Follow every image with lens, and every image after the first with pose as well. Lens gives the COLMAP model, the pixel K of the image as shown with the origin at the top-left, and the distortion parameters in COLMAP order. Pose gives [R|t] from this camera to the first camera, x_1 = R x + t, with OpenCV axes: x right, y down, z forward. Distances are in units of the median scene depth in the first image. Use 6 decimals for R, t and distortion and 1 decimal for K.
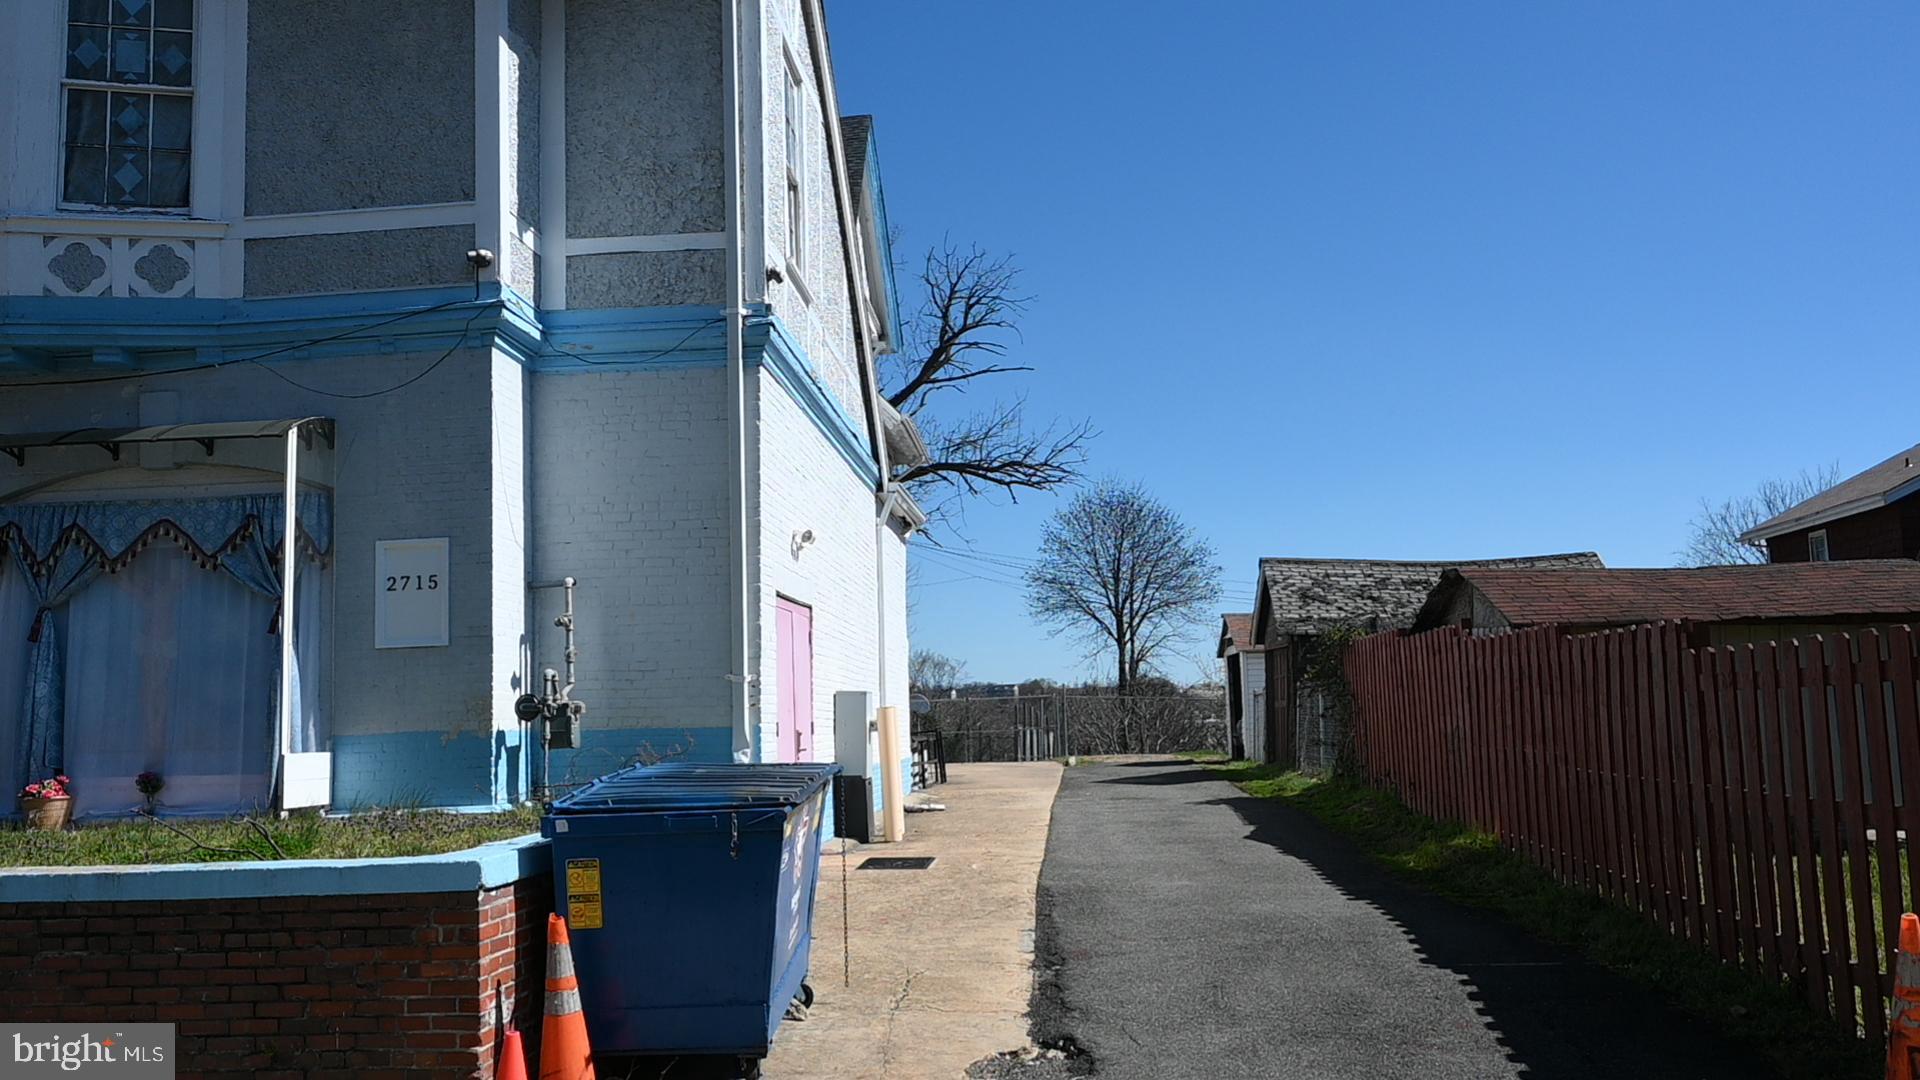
lens RADIAL K [[1510.8, 0, 960.0], [0, 1510.8, 540.0], [0, 0, 1]] dist [-0.016067, 0.001736]
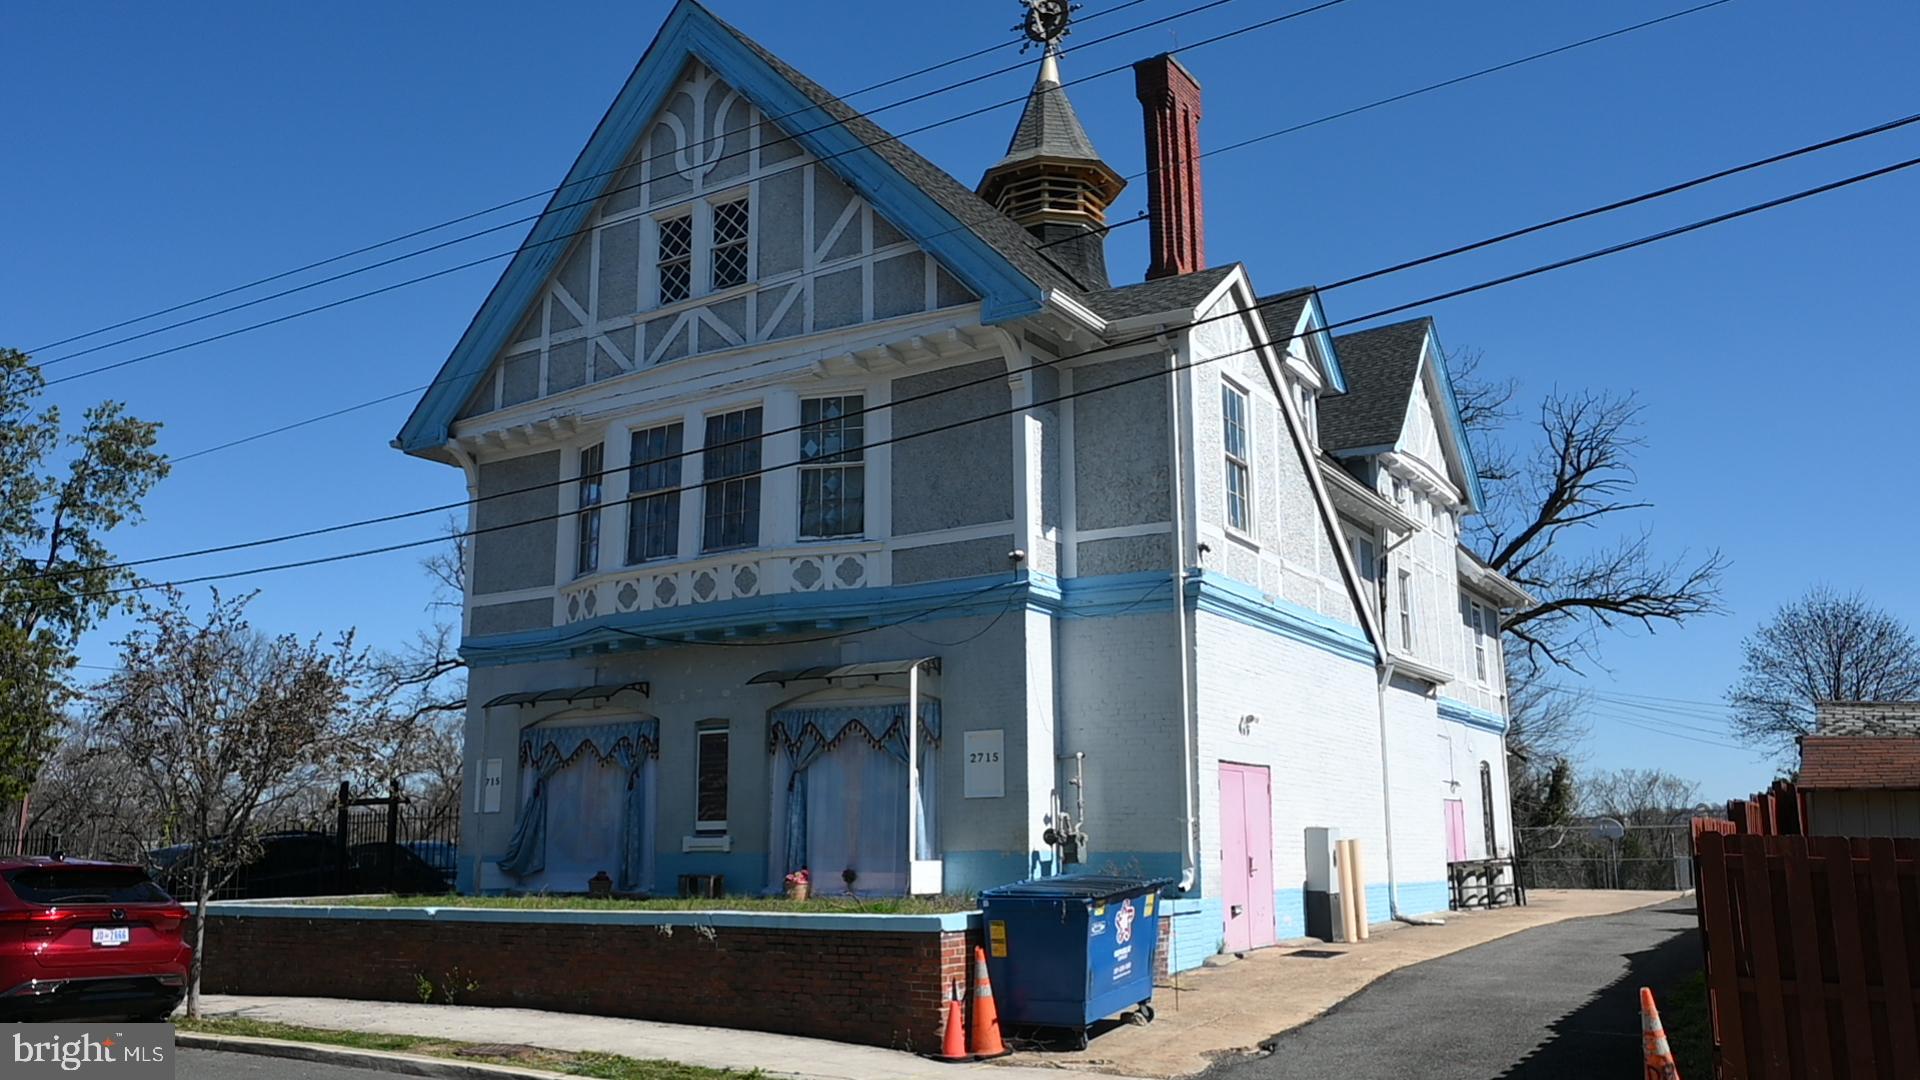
lens RADIAL K [[1487.0, 0, 960.0], [0, 1487.0, 540.0], [0, 0, 1]] dist [-0.003512, 0.000378]
pose [[0.885945, -0.064852, -0.459234, 0.359664], [0.029445, 0.996043, -0.083855, -0.070280], [0.462854, 0.060769, 0.884349, -0.440510]]
